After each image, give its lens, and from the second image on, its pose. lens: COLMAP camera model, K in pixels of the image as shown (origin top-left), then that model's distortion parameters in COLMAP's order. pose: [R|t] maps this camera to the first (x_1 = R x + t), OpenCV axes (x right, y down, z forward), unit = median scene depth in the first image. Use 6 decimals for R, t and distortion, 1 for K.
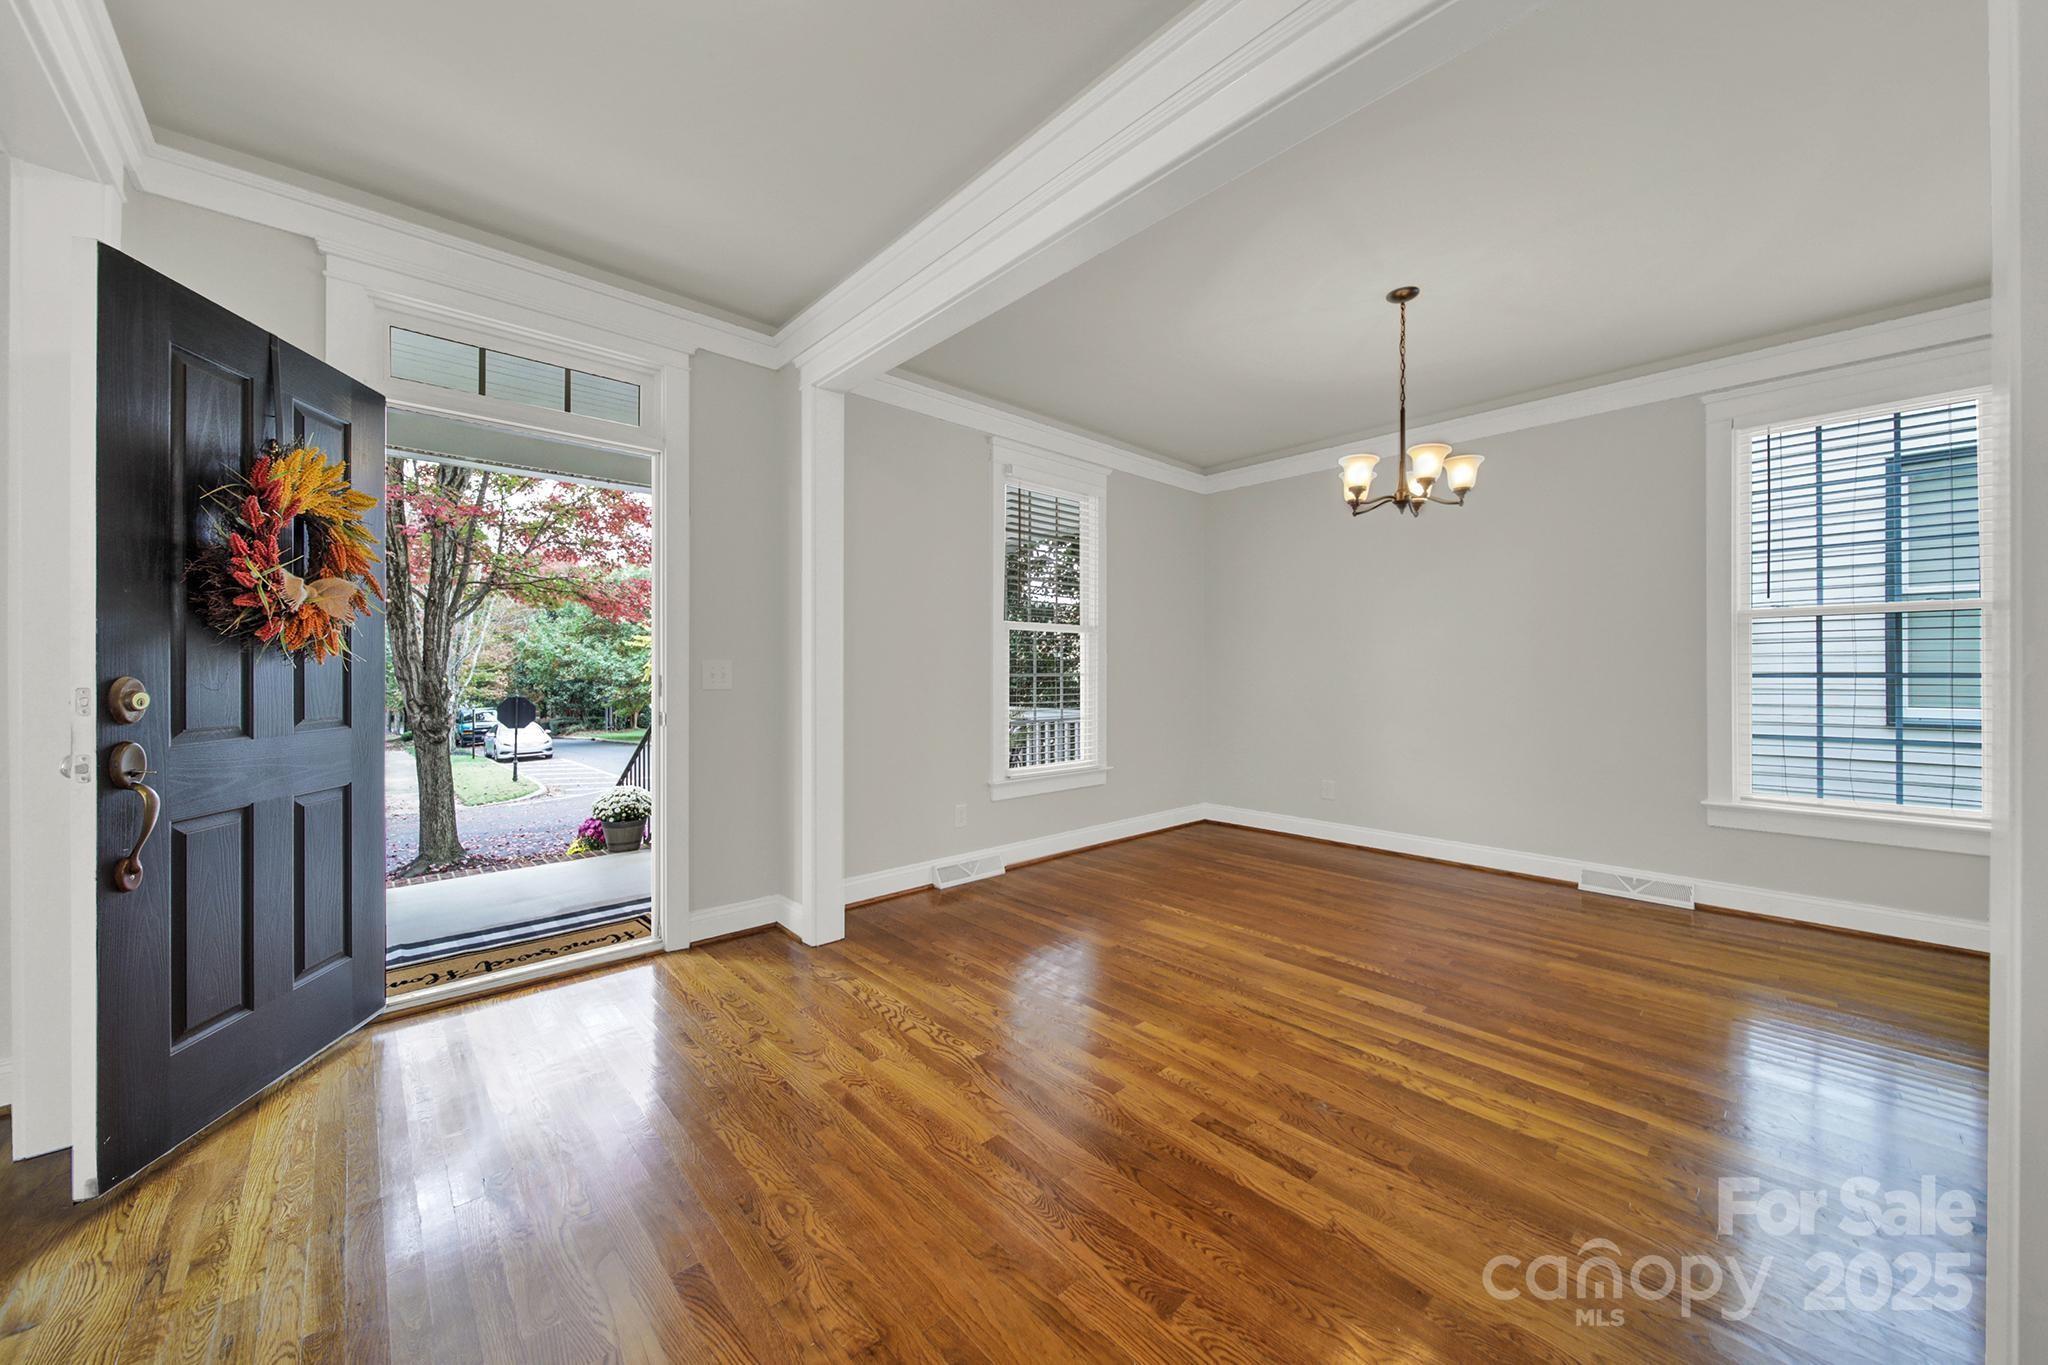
lens RADIAL K [[756.3, 0, 1026.5], [0, 756.3, 677.7], [0, 0, 1]] dist [-0.001449, -0.000251]
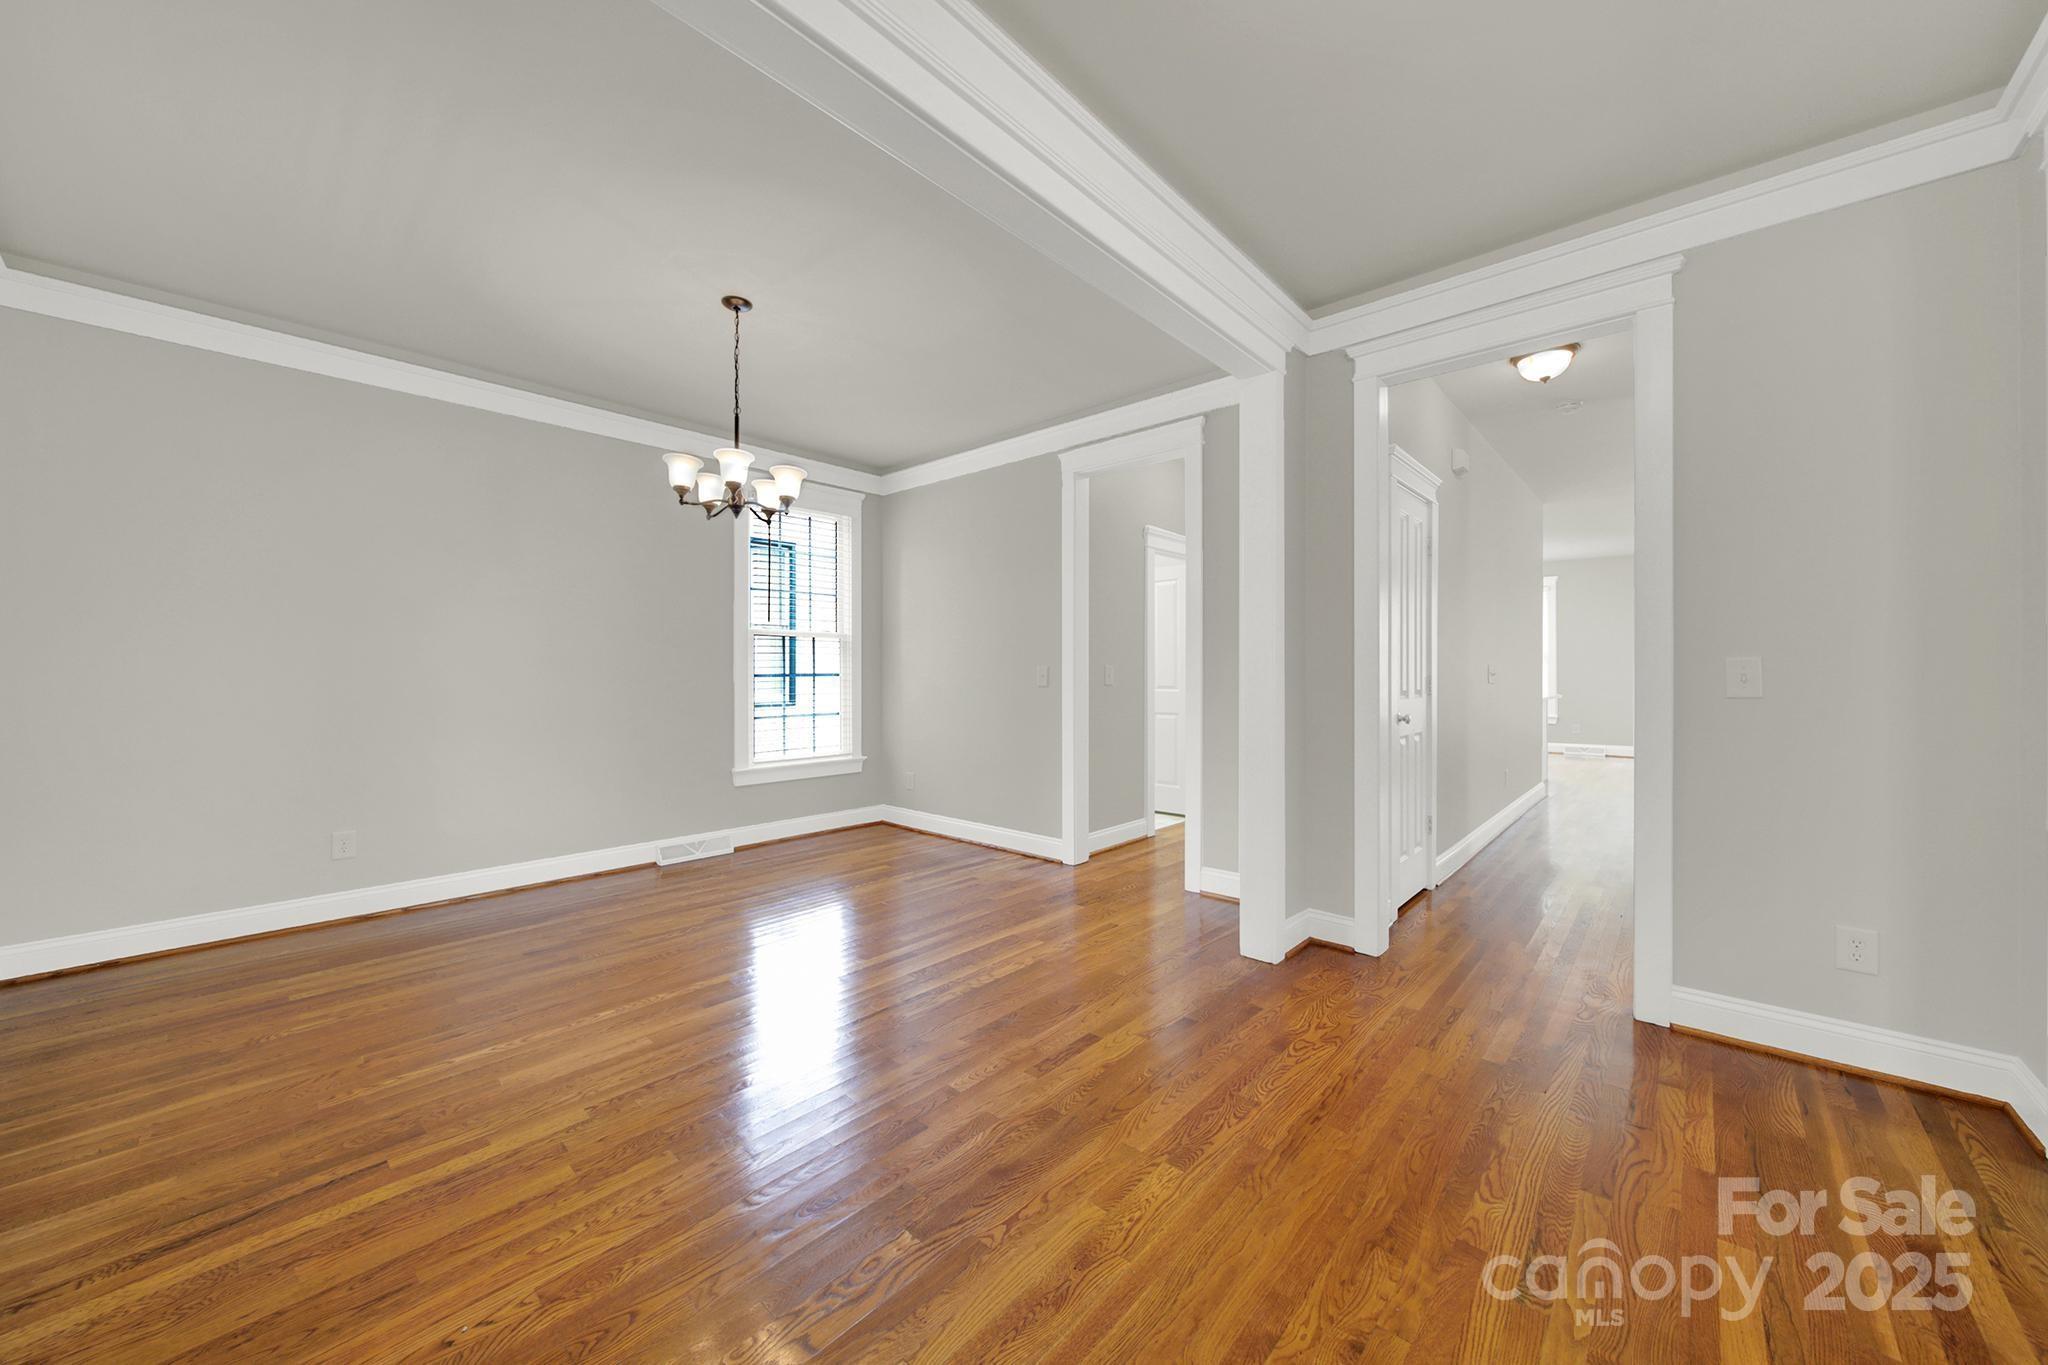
lens RADIAL K [[756.3, 0, 1026.4], [0, 756.3, 675.4], [0, 0, 1]] dist [-0.001449, -0.000251]
pose [[-0.112143, -0.005088, 0.993679, -0.584618], [0.009728, 0.999933, 0.006217, -0.007962], [-0.993644, 0.010364, -0.112086, 0.754384]]
